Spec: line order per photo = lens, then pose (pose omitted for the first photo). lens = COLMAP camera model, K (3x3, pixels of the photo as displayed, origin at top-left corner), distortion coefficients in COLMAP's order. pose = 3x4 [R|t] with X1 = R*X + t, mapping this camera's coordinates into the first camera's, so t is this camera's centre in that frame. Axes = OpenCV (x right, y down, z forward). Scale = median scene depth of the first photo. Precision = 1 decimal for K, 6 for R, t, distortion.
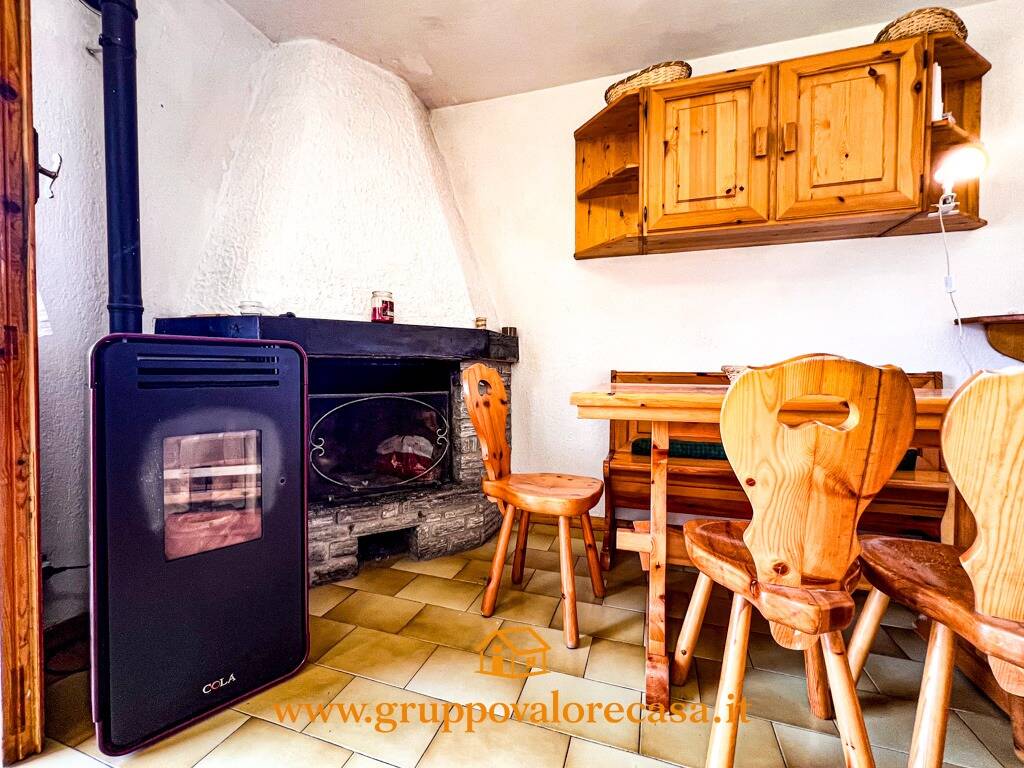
lens RADIAL K [[429.3, 0, 506.6], [0, 429.3, 383.1], [0, 0, 1]] dist [-0.001753, 0.000205]
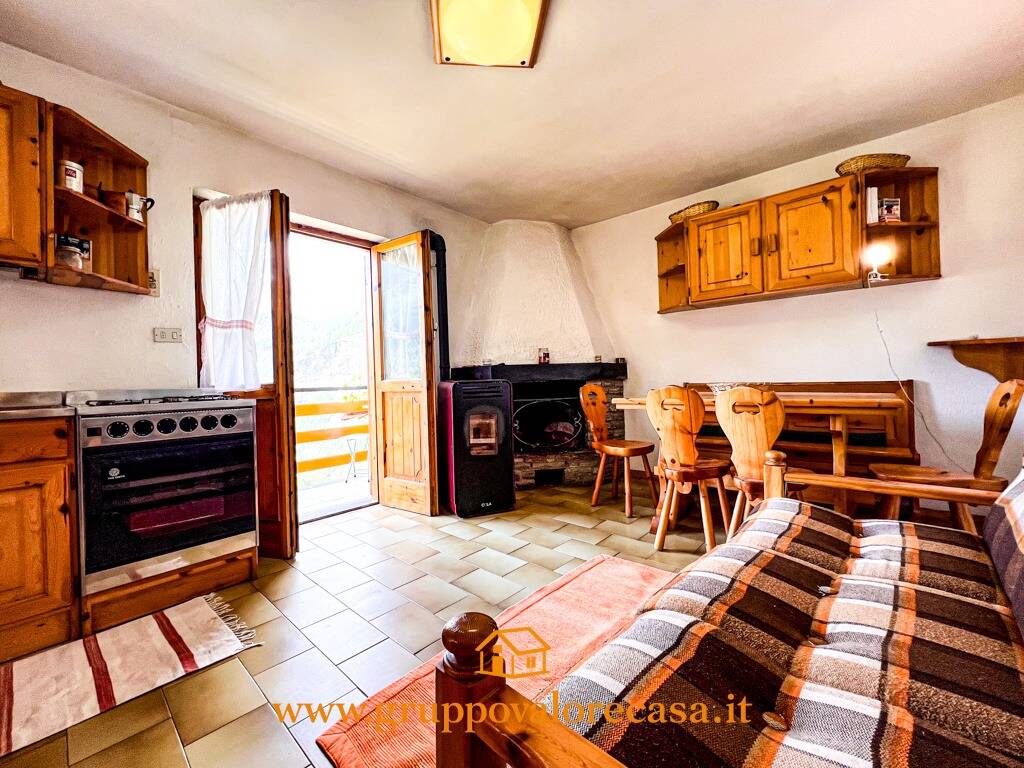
lens RADIAL K [[412.6, 0, 510.2], [0, 412.6, 381.5], [0, 0, 1]] dist [0.000953, 0.000440]
pose [[0.917716, -0.028936, -0.396183, 0.336367], [0.023673, 0.999555, -0.018166, -0.027978], [0.396532, 0.007293, 0.917992, -0.855049]]
